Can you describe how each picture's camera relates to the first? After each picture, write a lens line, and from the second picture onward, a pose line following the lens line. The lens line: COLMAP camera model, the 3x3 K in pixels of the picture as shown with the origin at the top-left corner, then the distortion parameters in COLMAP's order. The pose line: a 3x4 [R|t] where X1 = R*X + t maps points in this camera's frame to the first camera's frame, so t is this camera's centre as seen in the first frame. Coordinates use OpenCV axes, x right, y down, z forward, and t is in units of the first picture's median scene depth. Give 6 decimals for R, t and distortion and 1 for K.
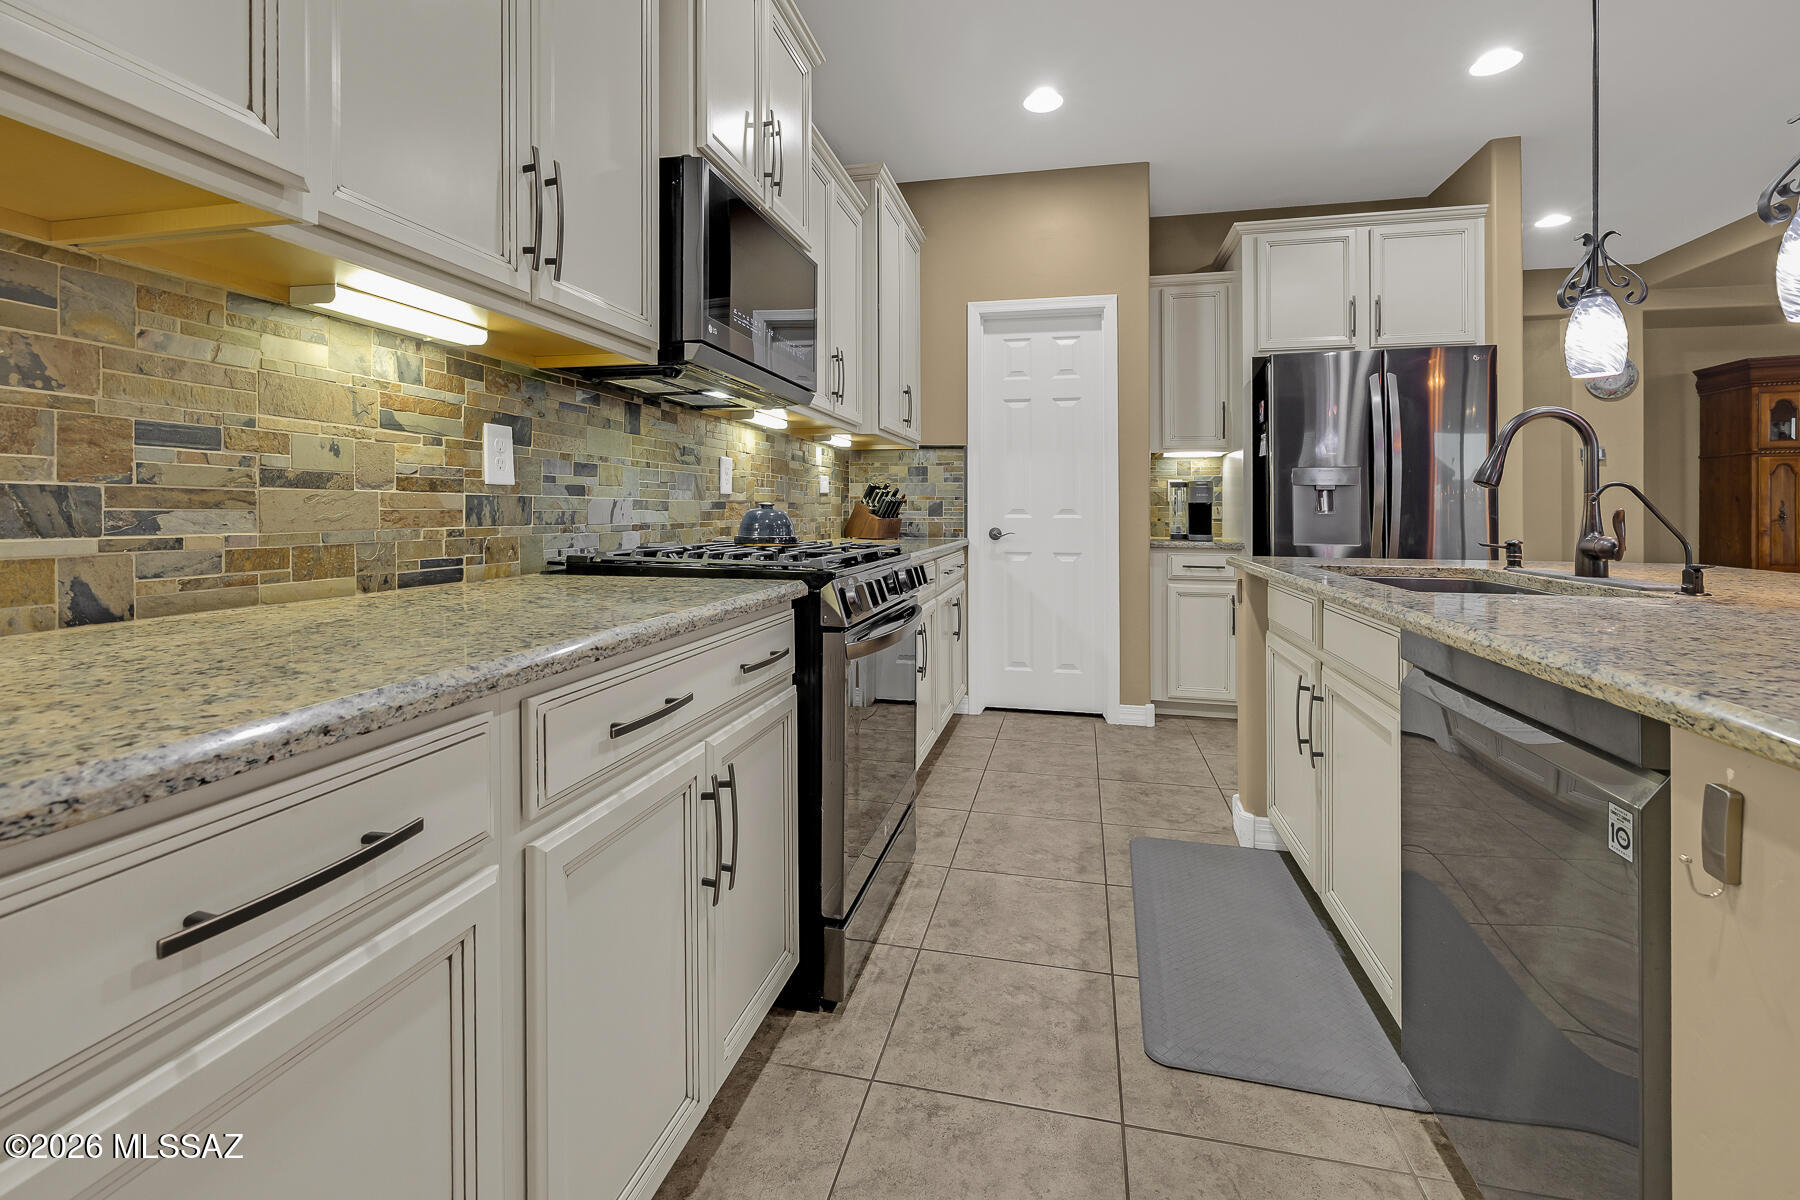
lens RADIAL K [[788.8, 0, 897.2], [0, 788.8, 510.9], [0, 0, 1]] dist [0.000260, 0.000003]
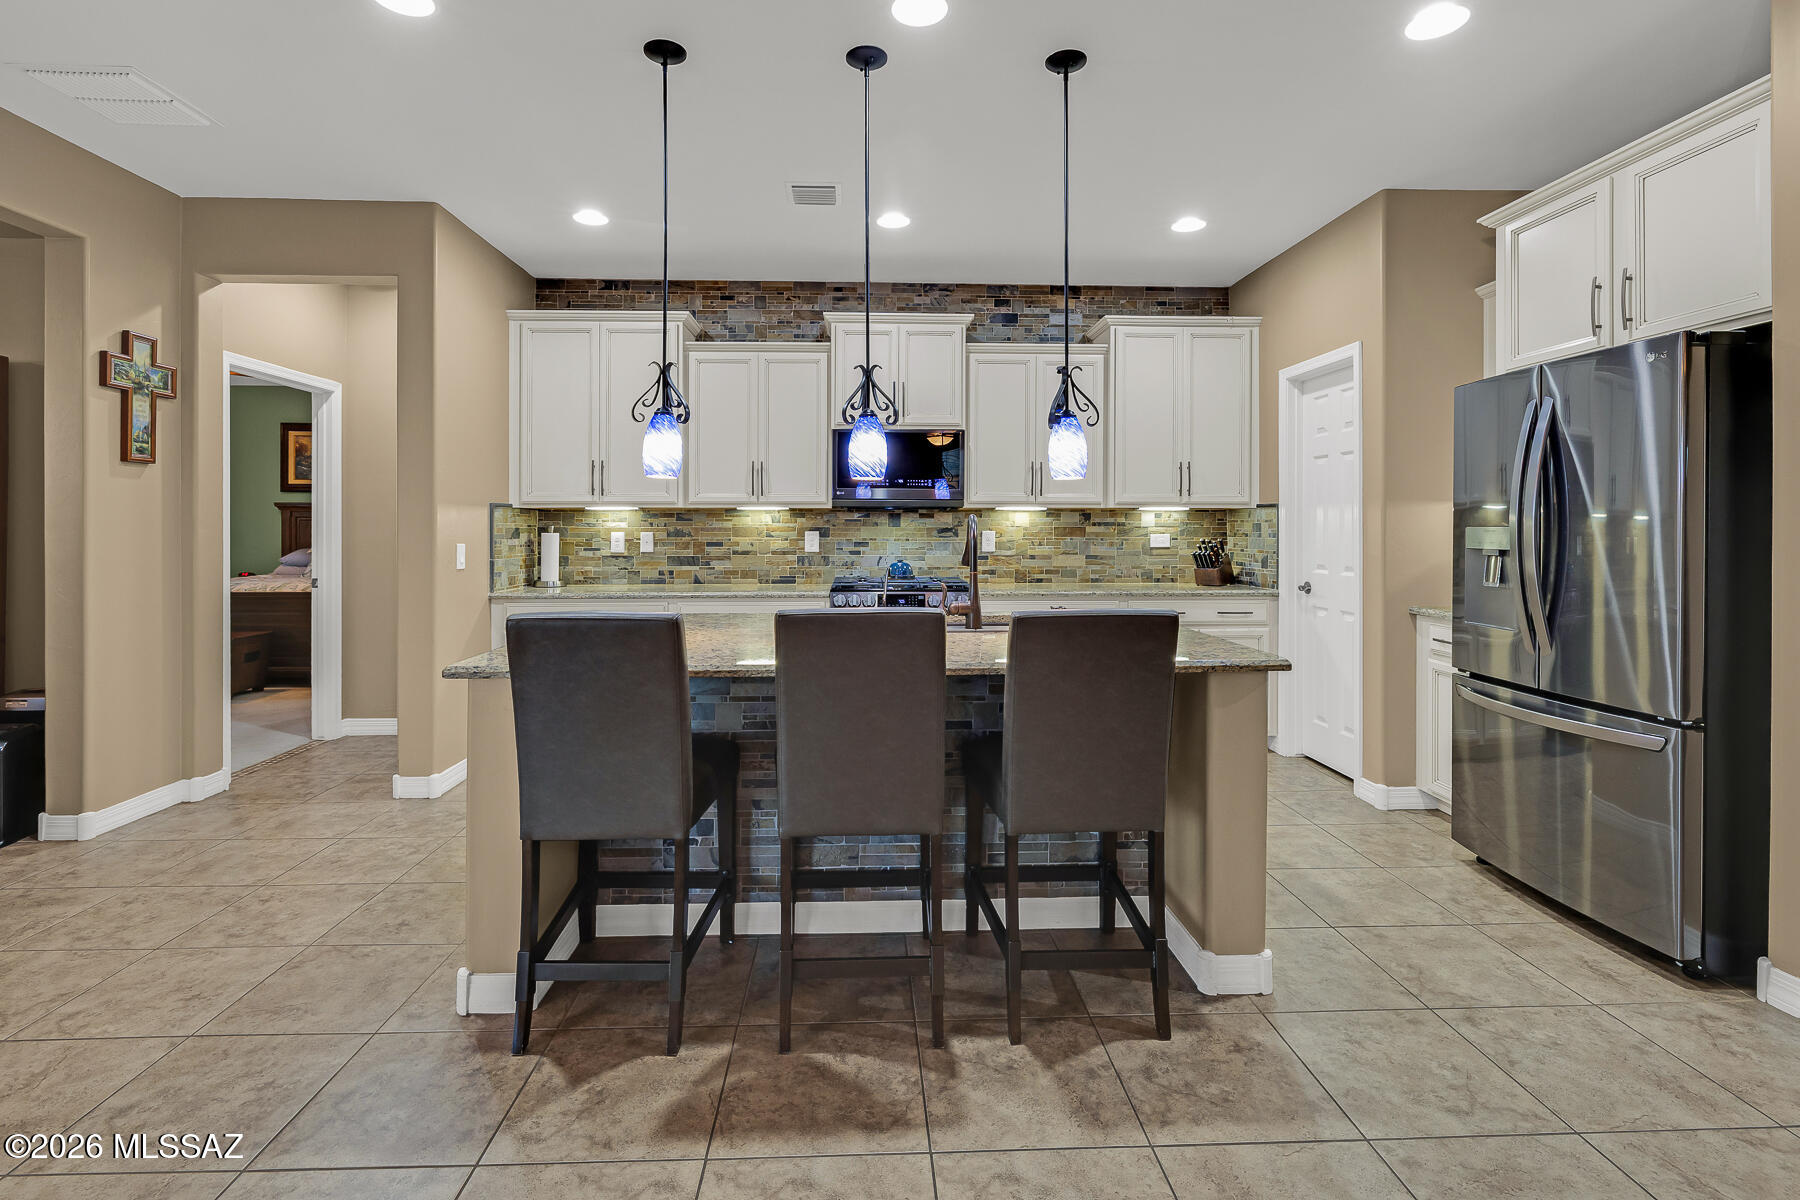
lens RADIAL K [[843.5, 0, 895.8], [0, 843.5, 525.2], [0, 0, 1]] dist [-0.005355, 0.000646]
pose [[0.266317, -0.006984, -0.963860, 2.535894], [-0.000648, 0.999972, -0.007425, -0.106879], [0.963885, 0.002602, 0.266305, 0.451920]]
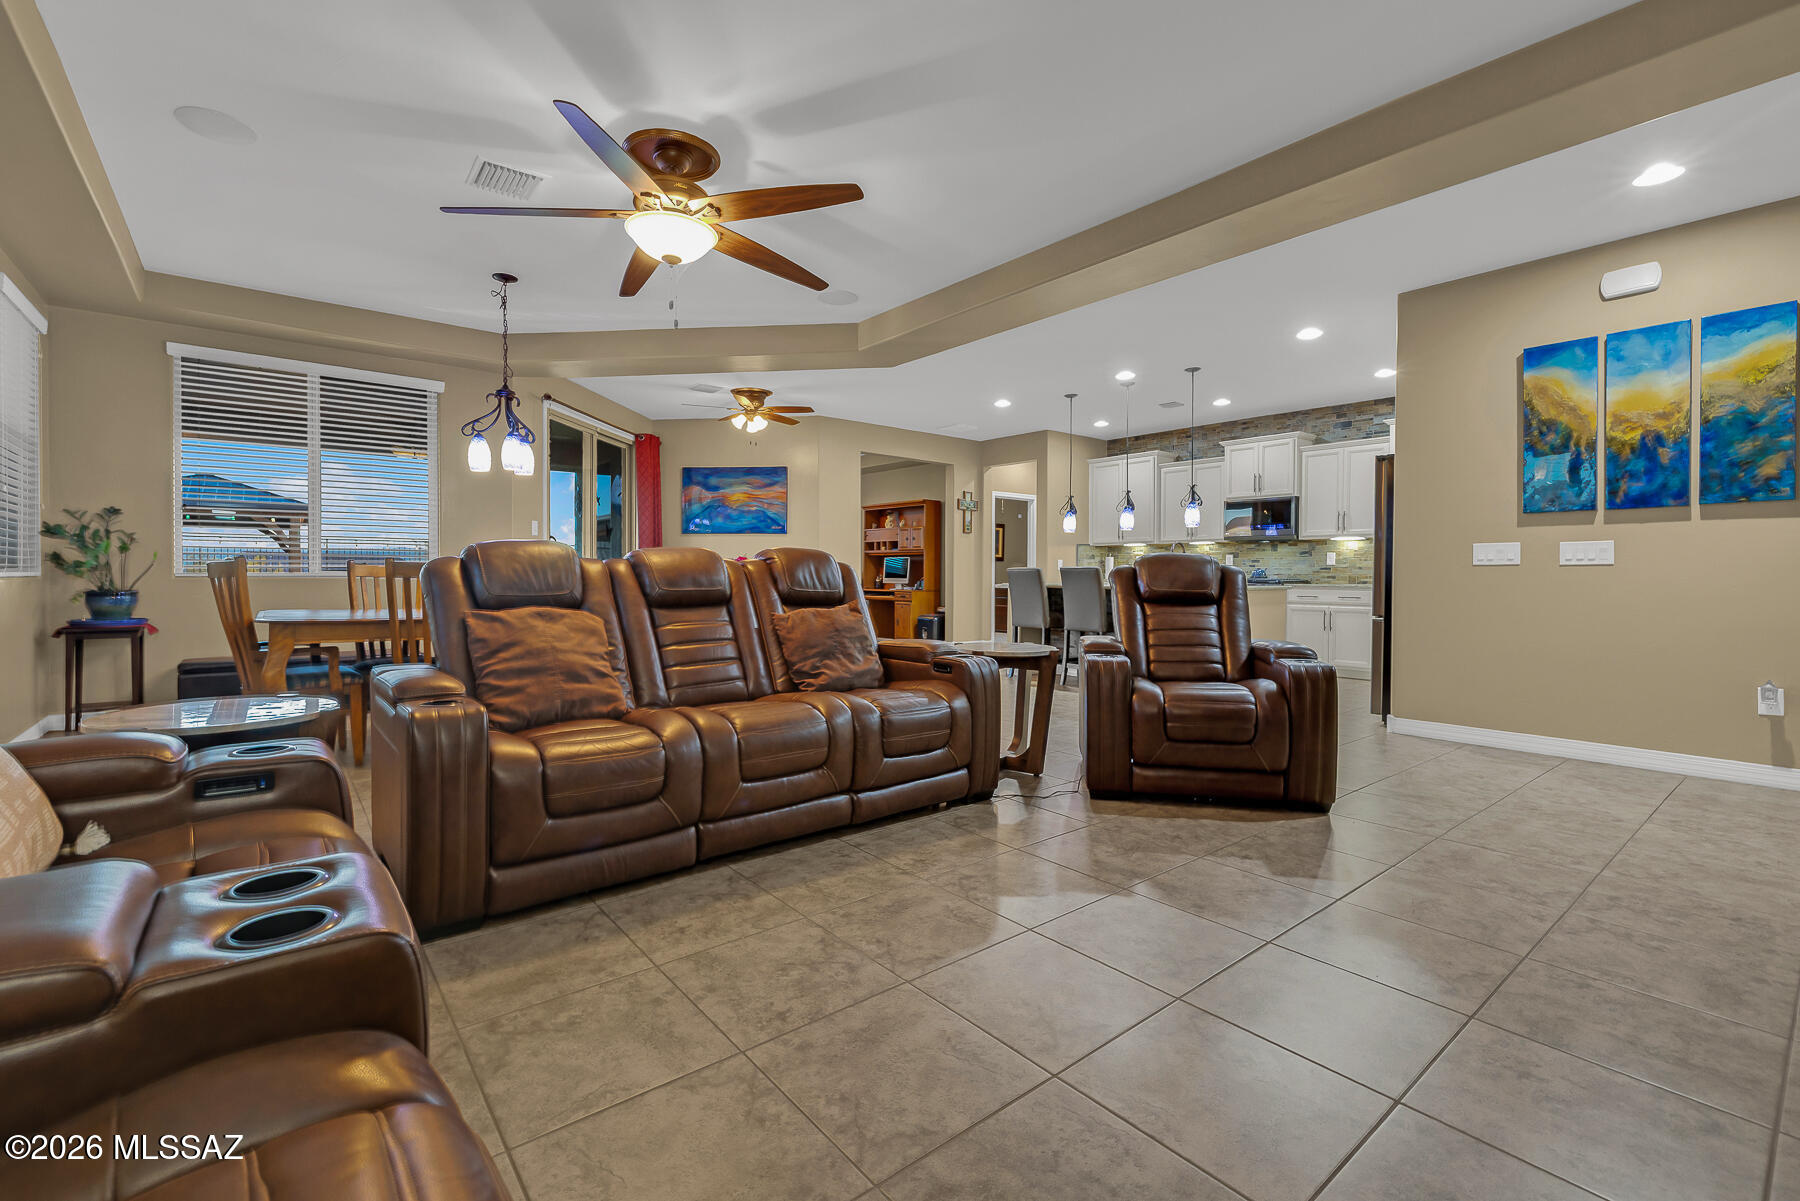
lens RADIAL K [[783.1, 0, 873.0], [0, 783.1, 579.3], [0, 0, 1]] dist [-0.000313, -0.000005]
pose [[-0.631833, -0.003531, -0.775096, 5.174362], [-0.010554, 0.999936, 0.004048, 0.064754], [0.775033, 0.010738, -0.631830, 2.462198]]
